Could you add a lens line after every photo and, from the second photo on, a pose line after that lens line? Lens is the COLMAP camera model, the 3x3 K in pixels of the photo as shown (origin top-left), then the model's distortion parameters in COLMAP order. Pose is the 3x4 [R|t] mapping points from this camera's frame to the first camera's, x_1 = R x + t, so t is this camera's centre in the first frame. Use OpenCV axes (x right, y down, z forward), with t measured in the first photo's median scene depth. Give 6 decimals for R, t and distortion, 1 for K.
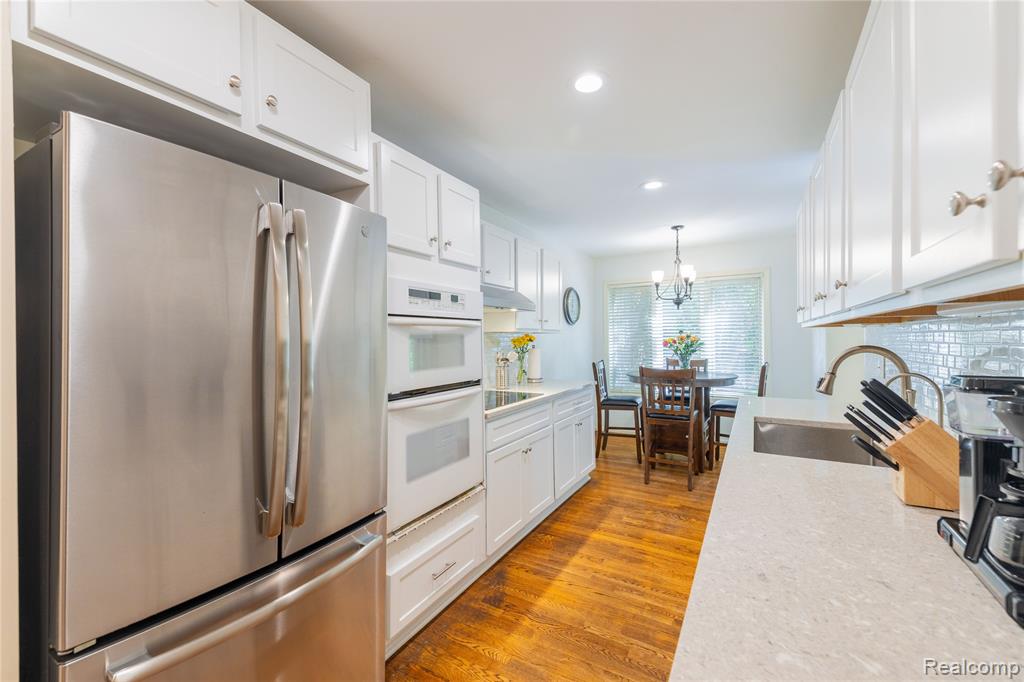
lens RADIAL K [[422.6, 0, 511.7], [0, 422.6, 337.3], [0, 0, 1]] dist [0.043251, -0.001904]
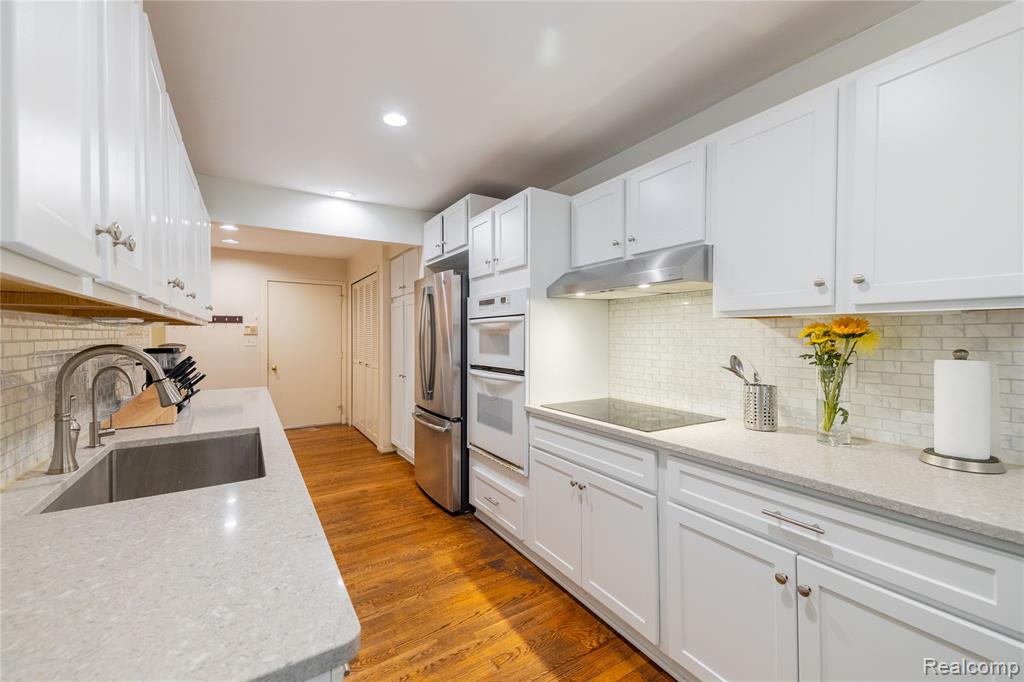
lens RADIAL K [[422.6, 0, 516.9], [0, 422.6, 332.9], [0, 0, 1]] dist [0.043251, -0.001904]
pose [[-0.467691, 0.009506, -0.883841, 0.837606], [0.010393, 0.999932, 0.005256, -0.001079], [0.883831, -0.006727, -0.467759, 1.430558]]
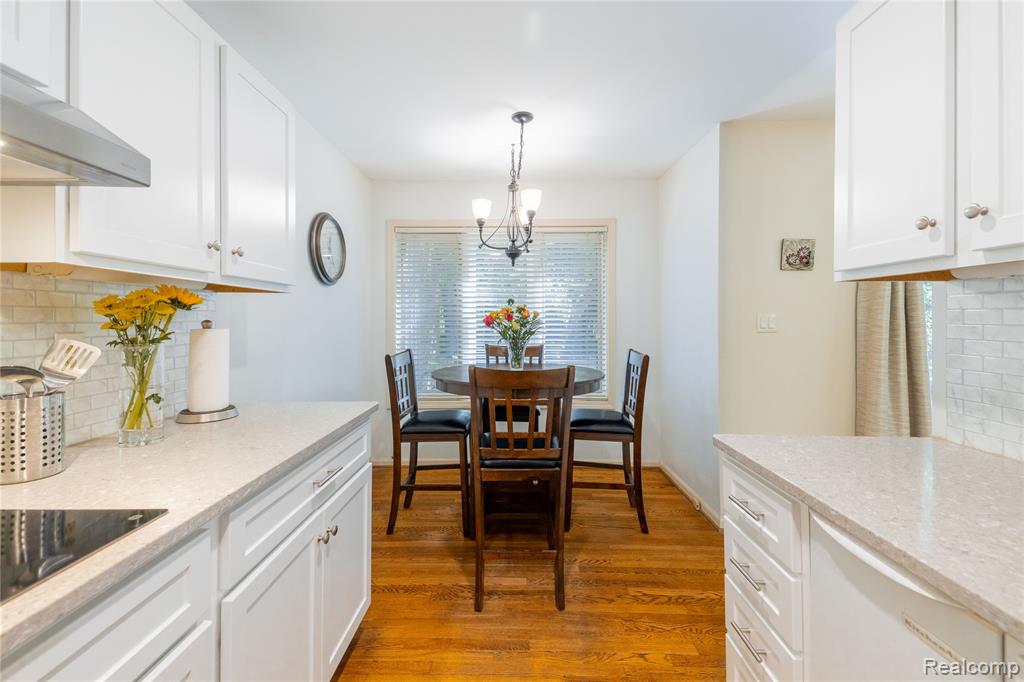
lens RADIAL K [[422.6, 0, 516.2], [0, 422.6, 322.5], [0, 0, 1]] dist [0.043251, -0.001904]
pose [[0.867682, 0.006229, 0.497081, 0.175153], [-0.010835, 0.999921, 0.006382, 0.025078], [-0.497002, -0.010923, 0.867681, 0.897029]]
